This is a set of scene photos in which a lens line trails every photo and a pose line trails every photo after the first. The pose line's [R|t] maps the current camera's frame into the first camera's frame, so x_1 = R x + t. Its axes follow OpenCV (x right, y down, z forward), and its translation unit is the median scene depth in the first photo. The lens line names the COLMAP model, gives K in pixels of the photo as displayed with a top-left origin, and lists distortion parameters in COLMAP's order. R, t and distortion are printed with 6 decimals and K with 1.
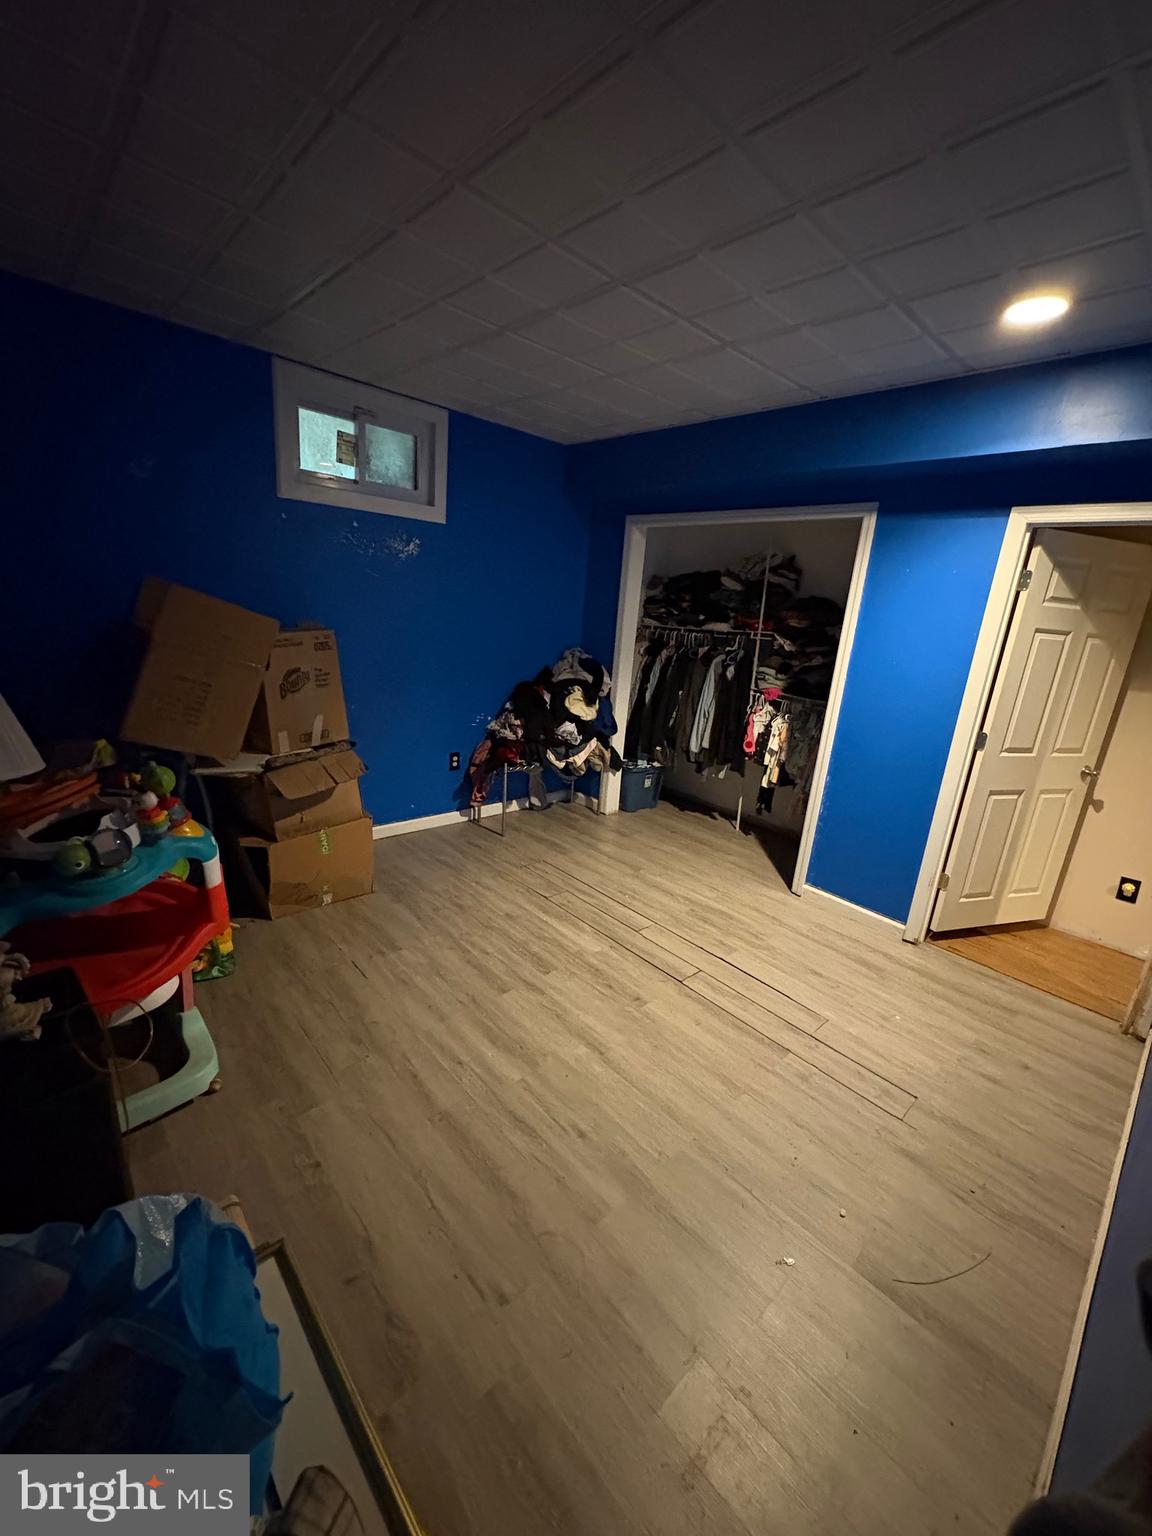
lens RADIAL K [[612.0, 0, 574.5], [0, 612.0, 766.7], [0, 0, 1]] dist [-0.001111, -0.000422]
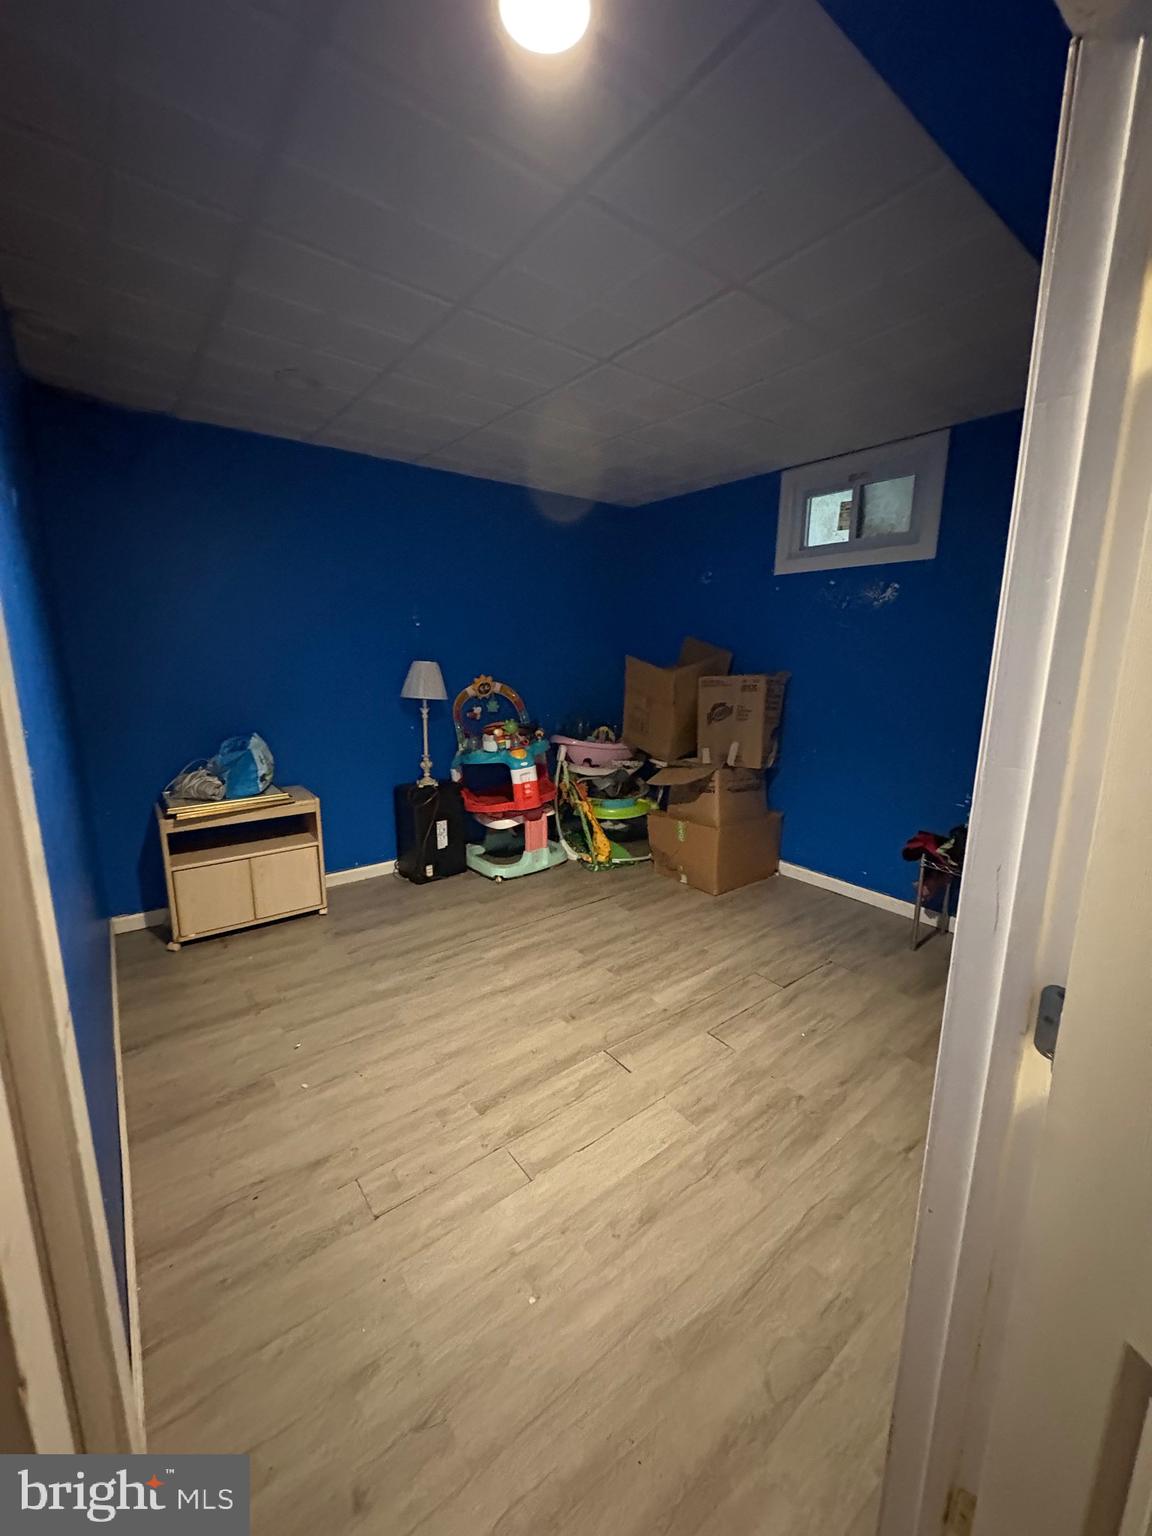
lens RADIAL K [[612.0, 0, 574.5], [0, 612.0, 766.7], [0, 0, 1]] dist [-0.001111, -0.000422]
pose [[-0.093716, 0.108349, -0.989686, 0.943452], [-0.276604, 0.952092, 0.130426, -0.121268], [0.956403, 0.285974, -0.059257, 0.862291]]
